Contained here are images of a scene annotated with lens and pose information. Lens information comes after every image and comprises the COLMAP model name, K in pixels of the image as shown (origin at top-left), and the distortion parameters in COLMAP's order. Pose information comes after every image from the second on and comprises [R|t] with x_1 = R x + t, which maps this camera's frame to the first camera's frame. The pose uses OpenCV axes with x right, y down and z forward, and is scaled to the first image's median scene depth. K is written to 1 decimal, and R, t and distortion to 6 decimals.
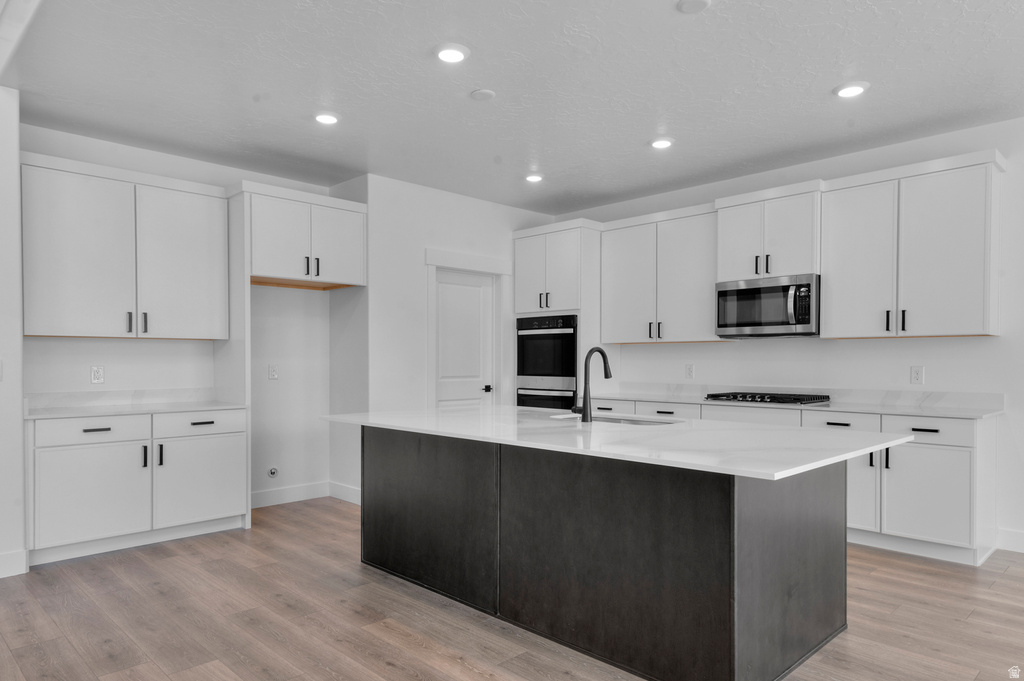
lens RADIAL K [[657.1, 0, 512.4], [0, 657.1, 363.0], [0, 0, 1]] dist [-0.002186, -0.001758]
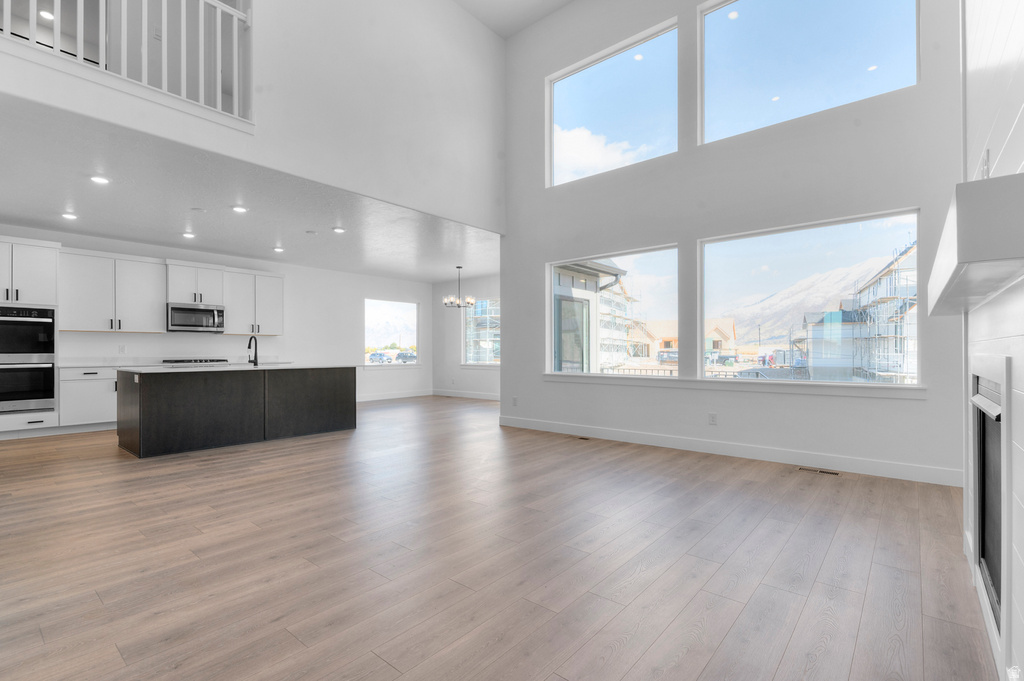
lens RADIAL K [[466.7, 0, 515.1], [0, 466.7, 351.0], [0, 0, 1]] dist [-0.000922, -0.000541]
pose [[-0.094125, 0.001983, 0.995558, -1.144416], [0.006540, 0.999978, -0.001374, 0.027910], [-0.995539, 0.006381, -0.094136, 0.123858]]
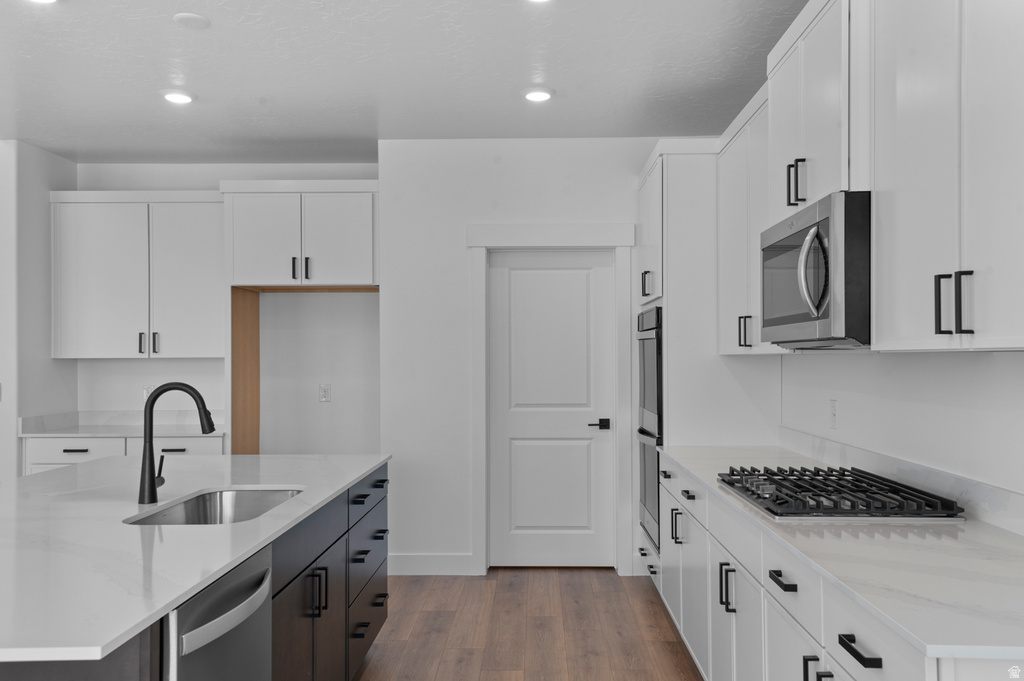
lens RADIAL K [[843.6, 0, 512.0], [0, 843.6, 340.5], [0, 0, 1]] dist [-0.001232, 0.001296]
pose [[0.693740, -0.018174, -0.719996, 0.624980], [0.002173, 0.999730, -0.023141, -0.030615], [0.720222, 0.014489, 0.693592, 0.452151]]
